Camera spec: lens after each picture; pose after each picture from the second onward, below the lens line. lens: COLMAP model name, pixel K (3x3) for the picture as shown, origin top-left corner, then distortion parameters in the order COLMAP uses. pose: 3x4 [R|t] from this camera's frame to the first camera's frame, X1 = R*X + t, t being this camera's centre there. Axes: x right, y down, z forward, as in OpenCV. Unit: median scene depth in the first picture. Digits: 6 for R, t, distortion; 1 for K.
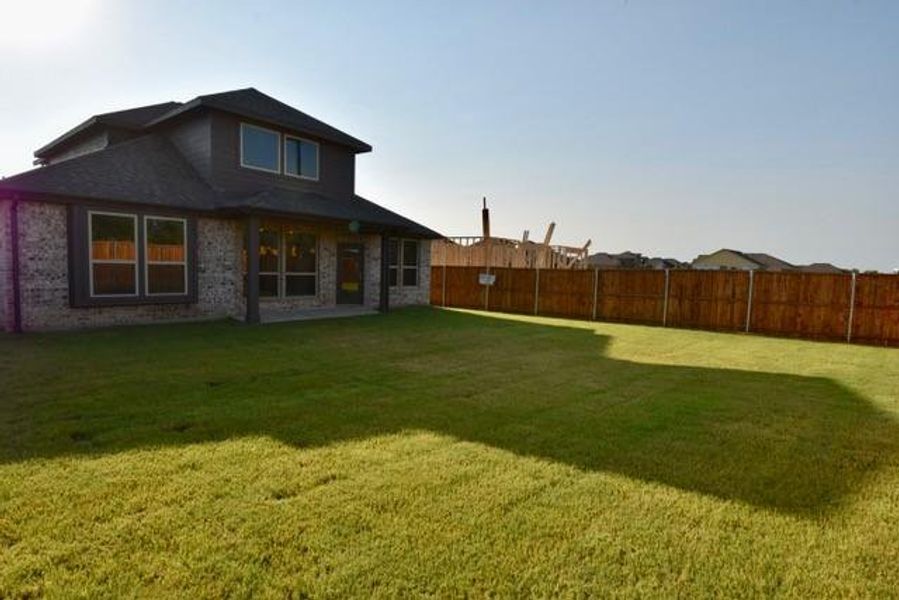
lens RADIAL K [[391.9, 0, 454.4], [0, 391.9, 304.7], [0, 0, 1]] dist [0.000358, -0.014907]
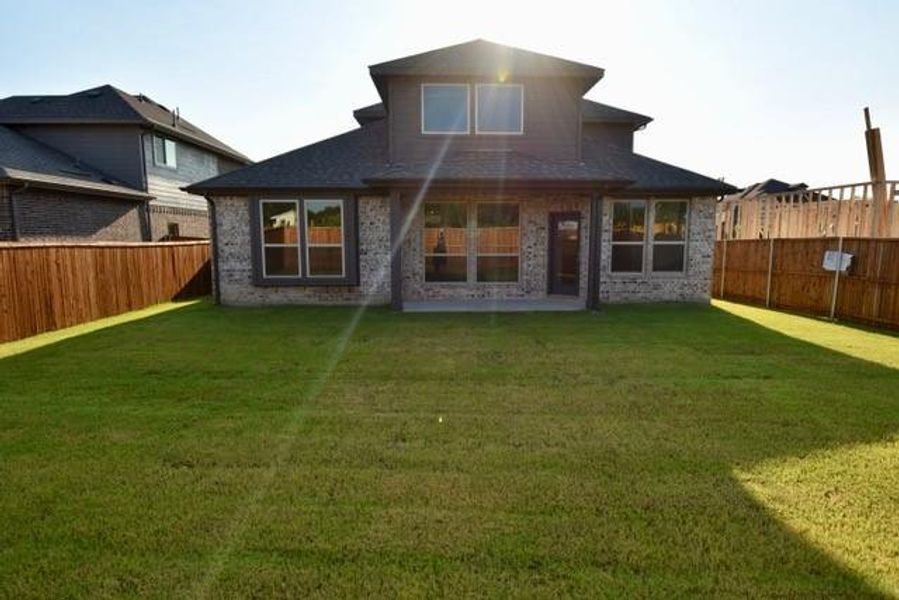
lens RADIAL K [[475.0, 0, 449.2], [0, 475.0, 301.1], [0, 0, 1]] dist [-0.005578, -0.001129]
pose [[0.706973, 0.058610, -0.704808, 0.347529], [-0.044560, 0.998272, 0.038316, -0.023530], [0.705835, 0.004318, 0.708363, 0.345762]]
